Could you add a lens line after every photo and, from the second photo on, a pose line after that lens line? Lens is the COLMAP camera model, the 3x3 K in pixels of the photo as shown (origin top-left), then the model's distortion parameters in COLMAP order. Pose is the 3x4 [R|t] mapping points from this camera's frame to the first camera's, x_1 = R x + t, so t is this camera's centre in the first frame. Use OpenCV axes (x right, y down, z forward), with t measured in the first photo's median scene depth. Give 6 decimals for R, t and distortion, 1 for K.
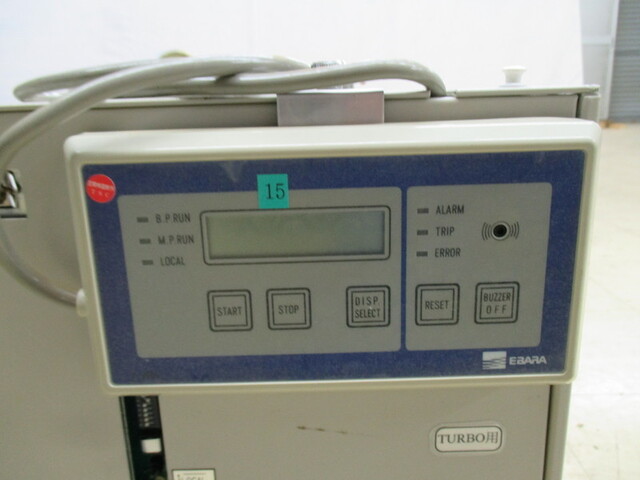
lens RADIAL K [[528.5, 0, 315.7], [0, 528.5, 238.9], [0, 0, 1]] dist [-0.029231, 0.005264]
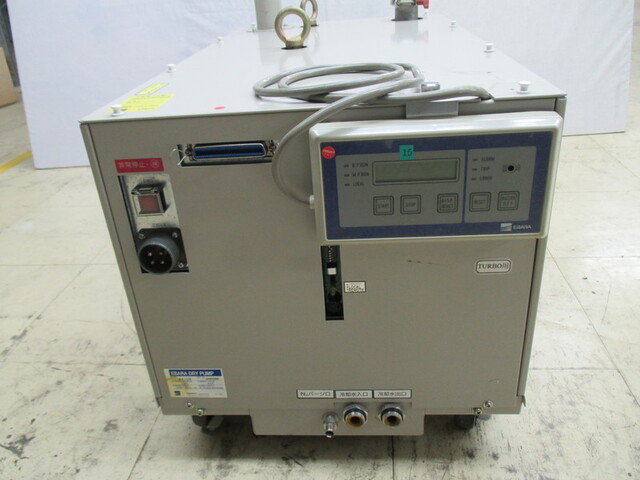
lens RADIAL K [[528.5, 0, 315.7], [0, 528.5, 238.9], [0, 0, 1]] dist [-0.029231, 0.005264]
pose [[0.996654, -0.006993, -0.081431, -0.265712], [0.025467, 0.973300, 0.228120, -0.236793], [0.077661, -0.229430, 0.970222, -1.180694]]
